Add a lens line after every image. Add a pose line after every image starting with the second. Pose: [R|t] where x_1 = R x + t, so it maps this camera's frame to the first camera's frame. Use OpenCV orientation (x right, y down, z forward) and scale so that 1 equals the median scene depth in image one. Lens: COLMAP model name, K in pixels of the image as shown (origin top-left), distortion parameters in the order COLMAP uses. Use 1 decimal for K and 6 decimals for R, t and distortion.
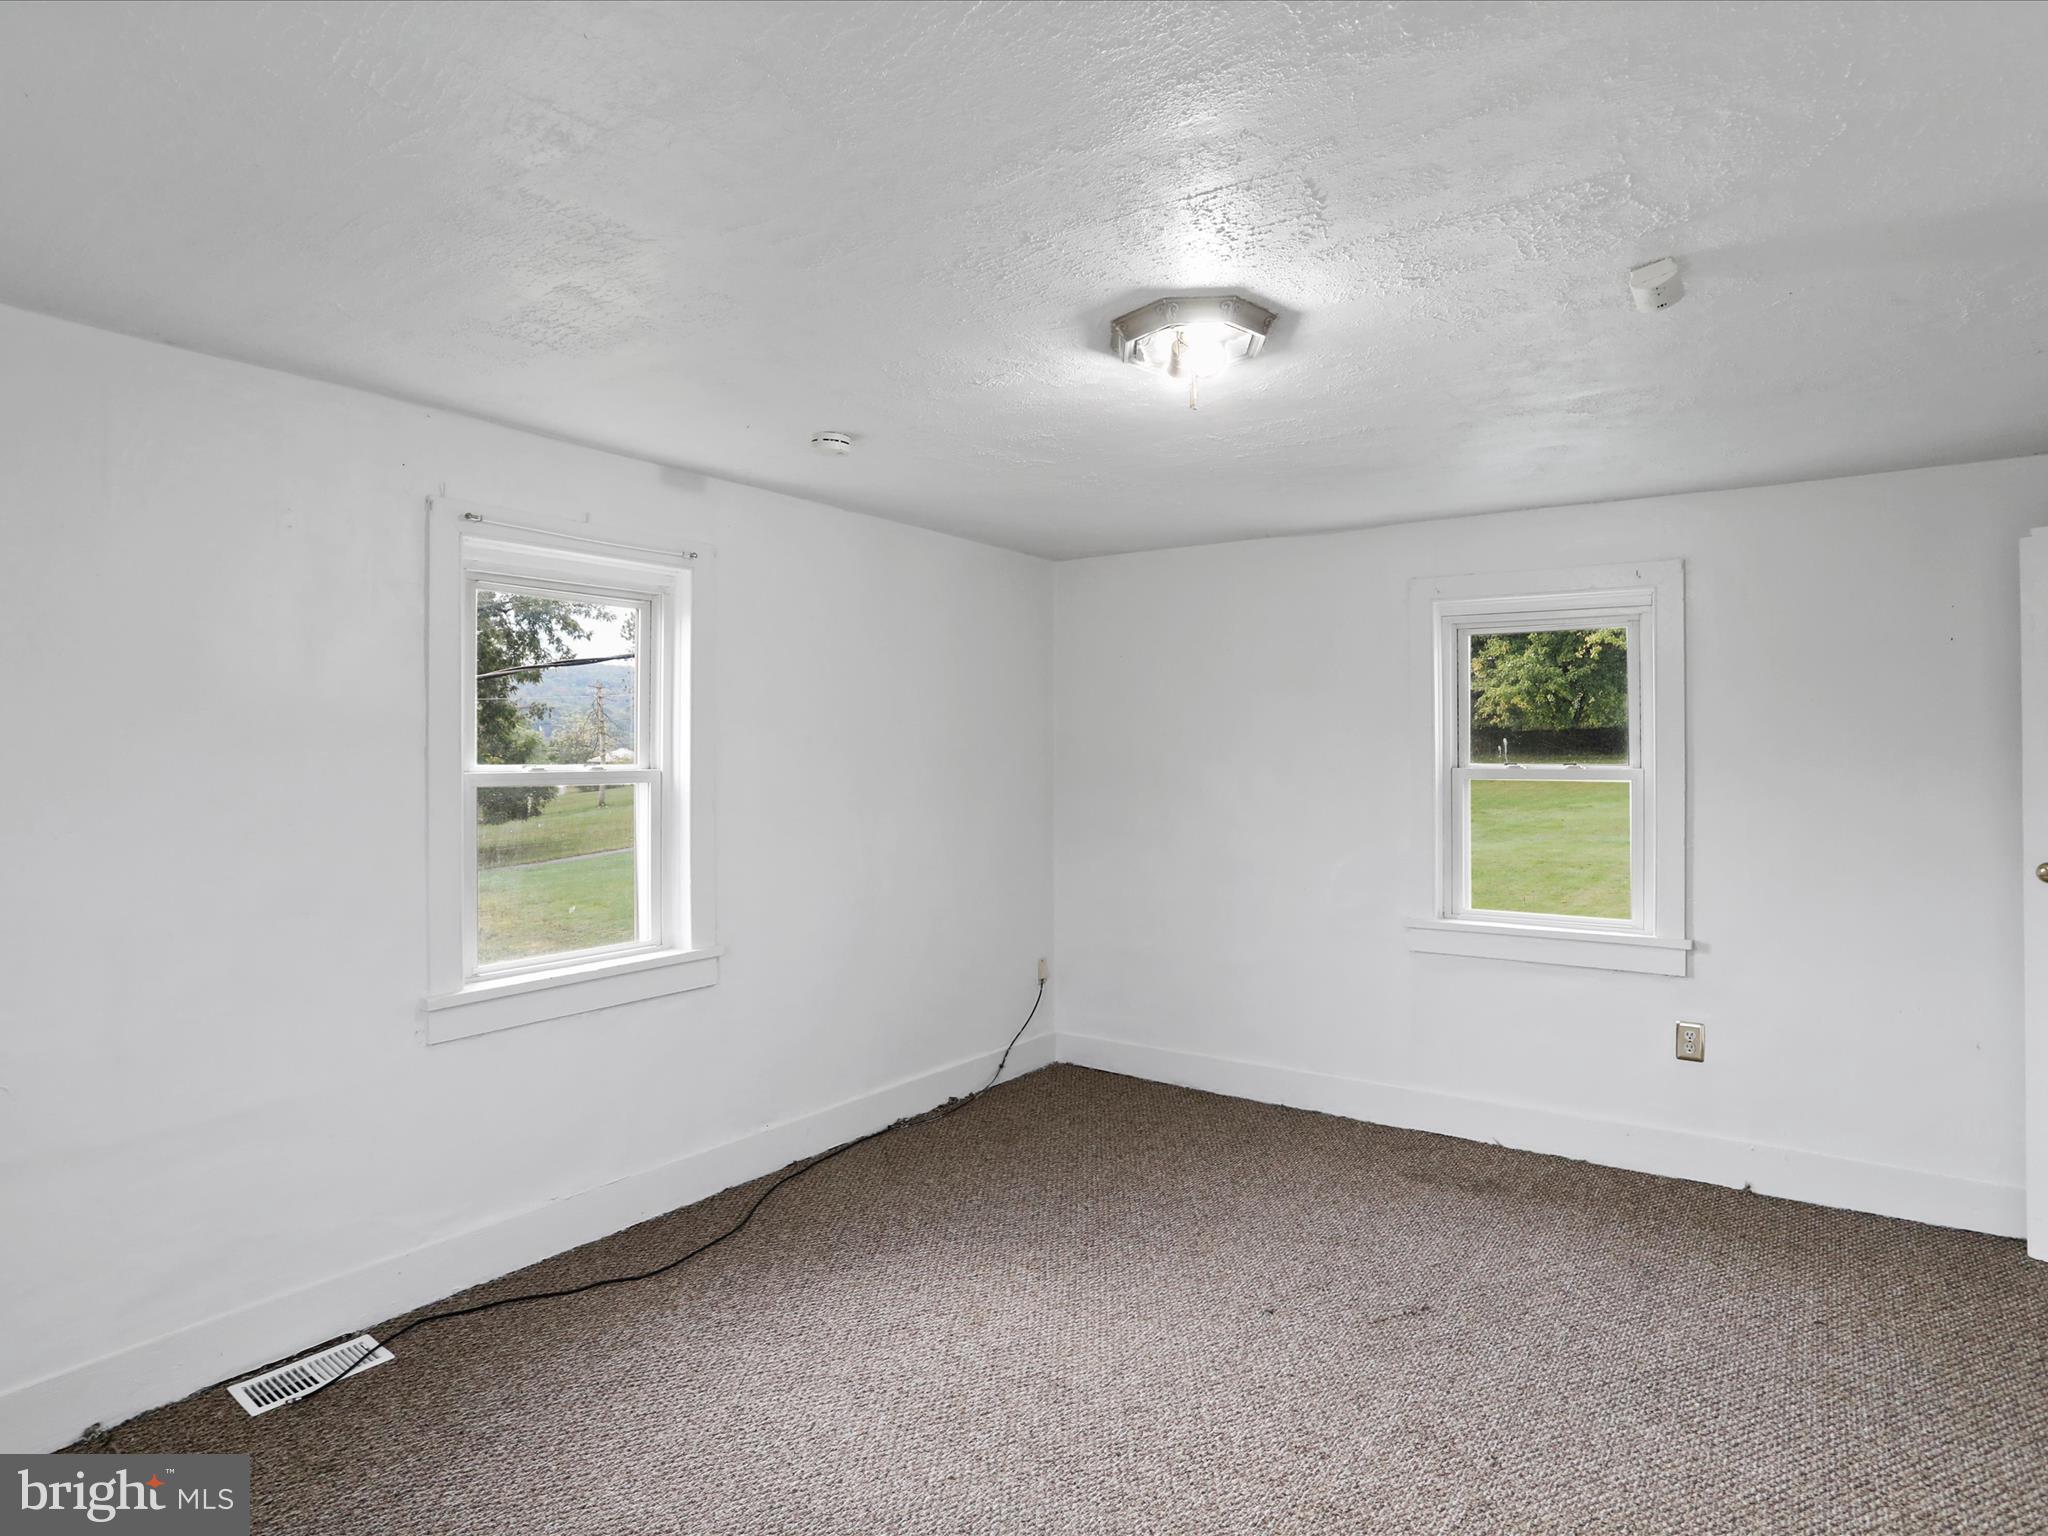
lens RADIAL K [[1147.4, 0, 1025.7], [0, 1147.4, 752.2], [0, 0, 1]] dist [-0.025199, 0.009003]
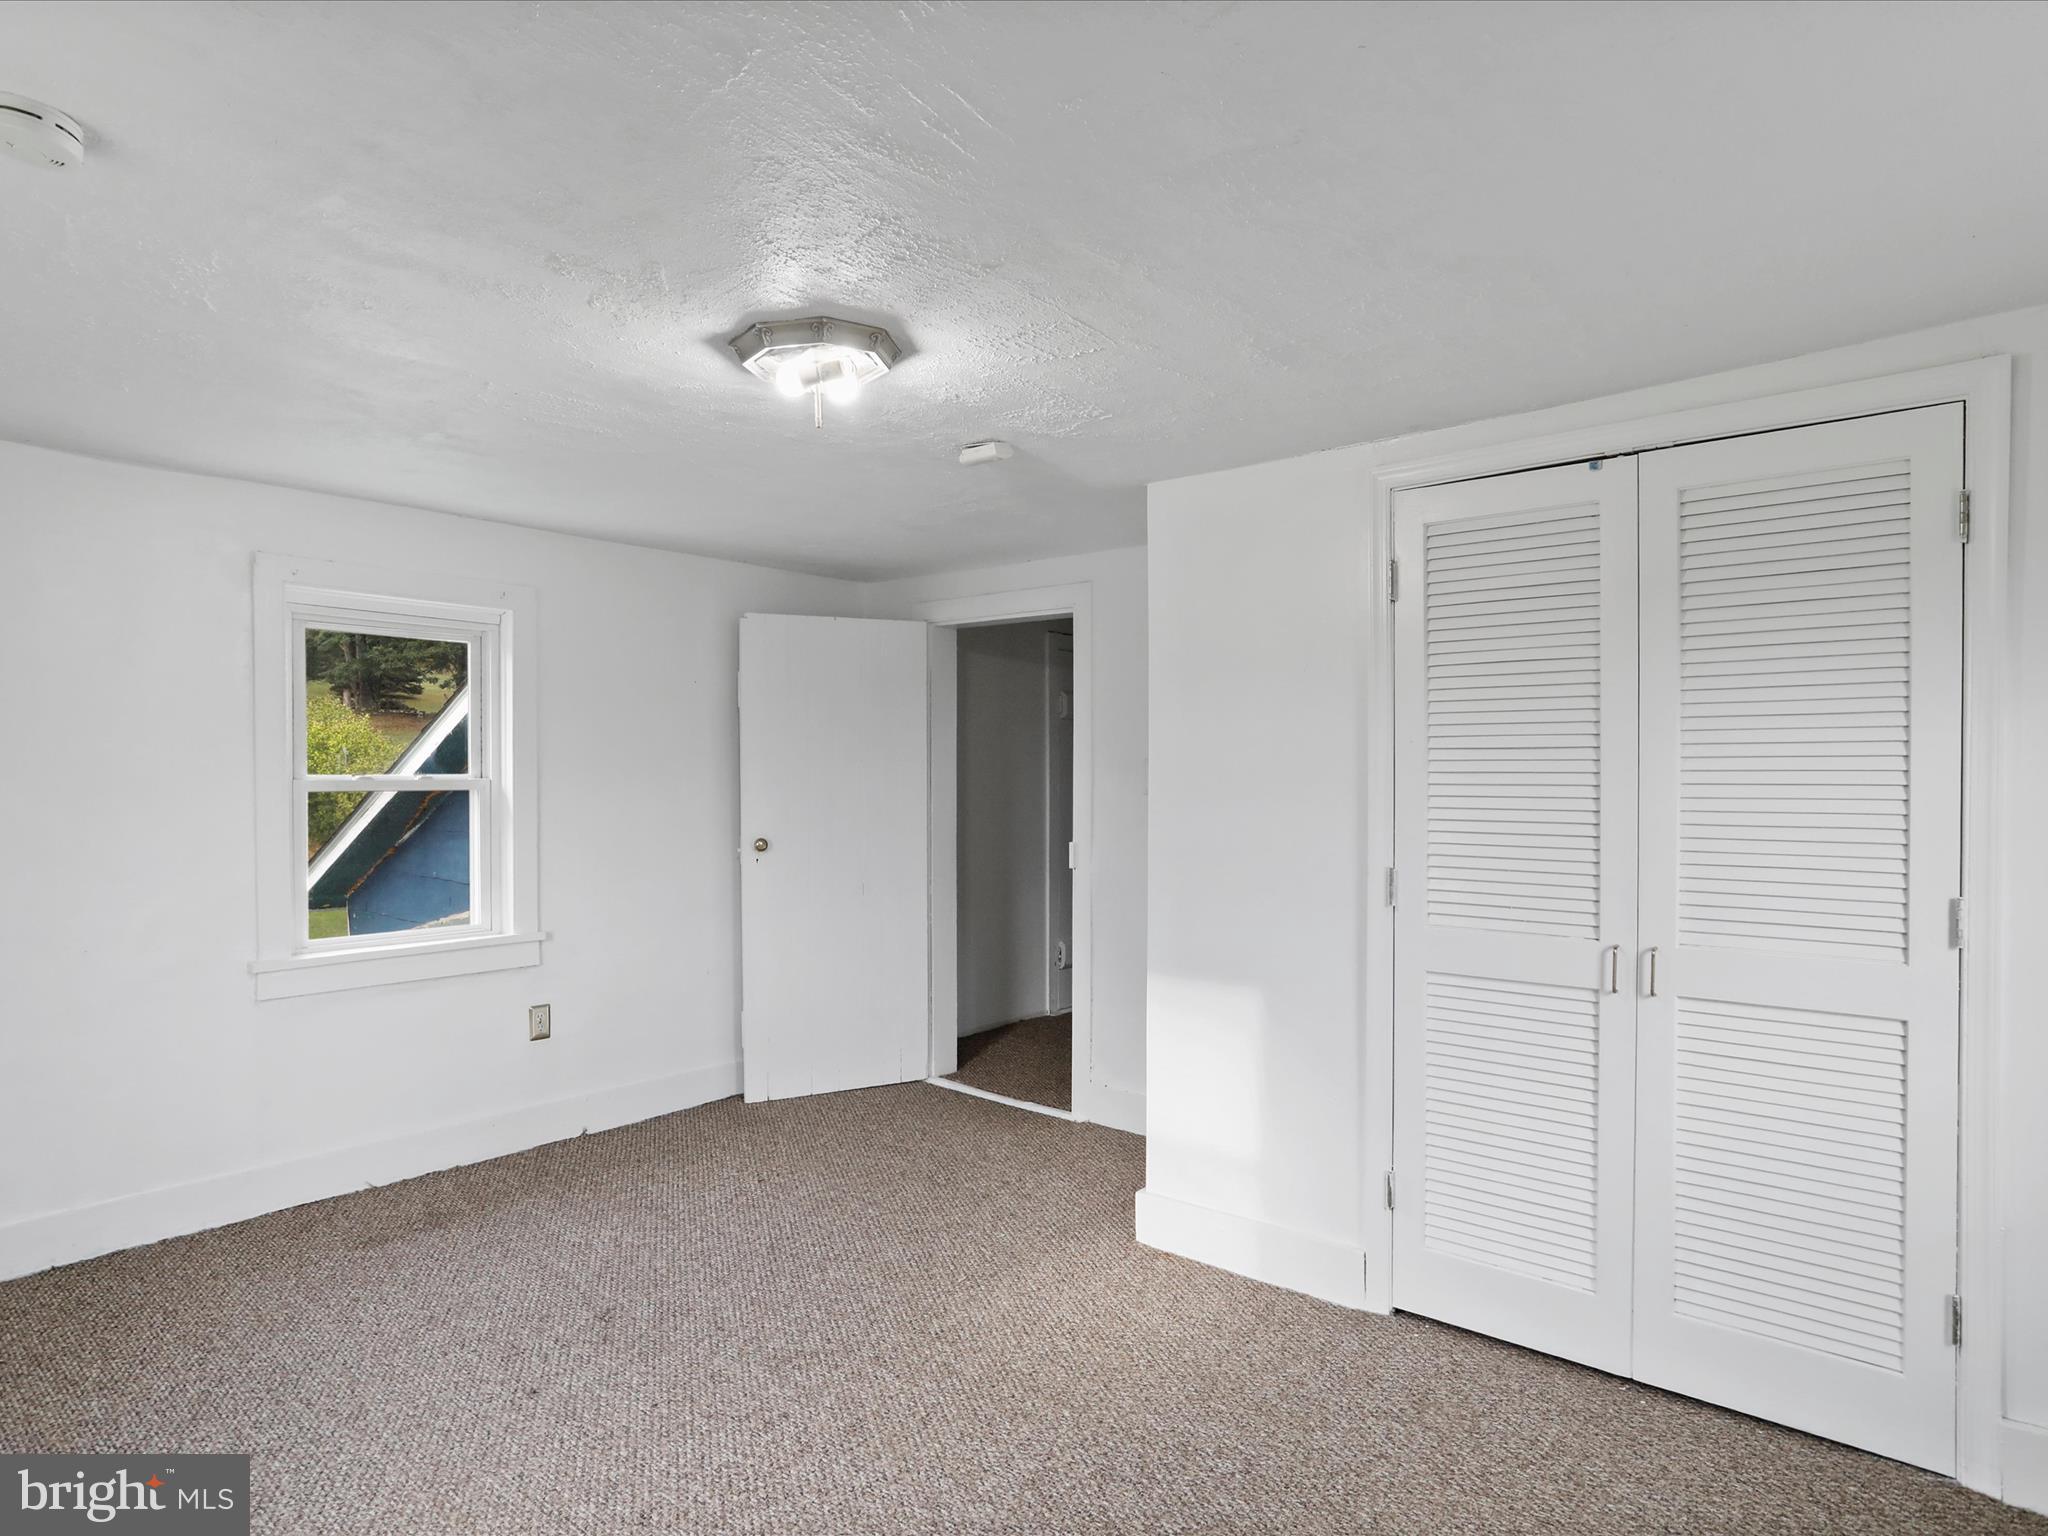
lens RADIAL K [[1147.4, 0, 1042.4], [0, 1147.4, 776.5], [0, 0, 1]] dist [-0.025199, 0.009003]
pose [[0.085990, -0.009153, 0.996254, -0.519081], [-0.006211, 0.999933, 0.009723, -0.000939], [-0.996277, -0.007024, 0.085927, 0.437474]]
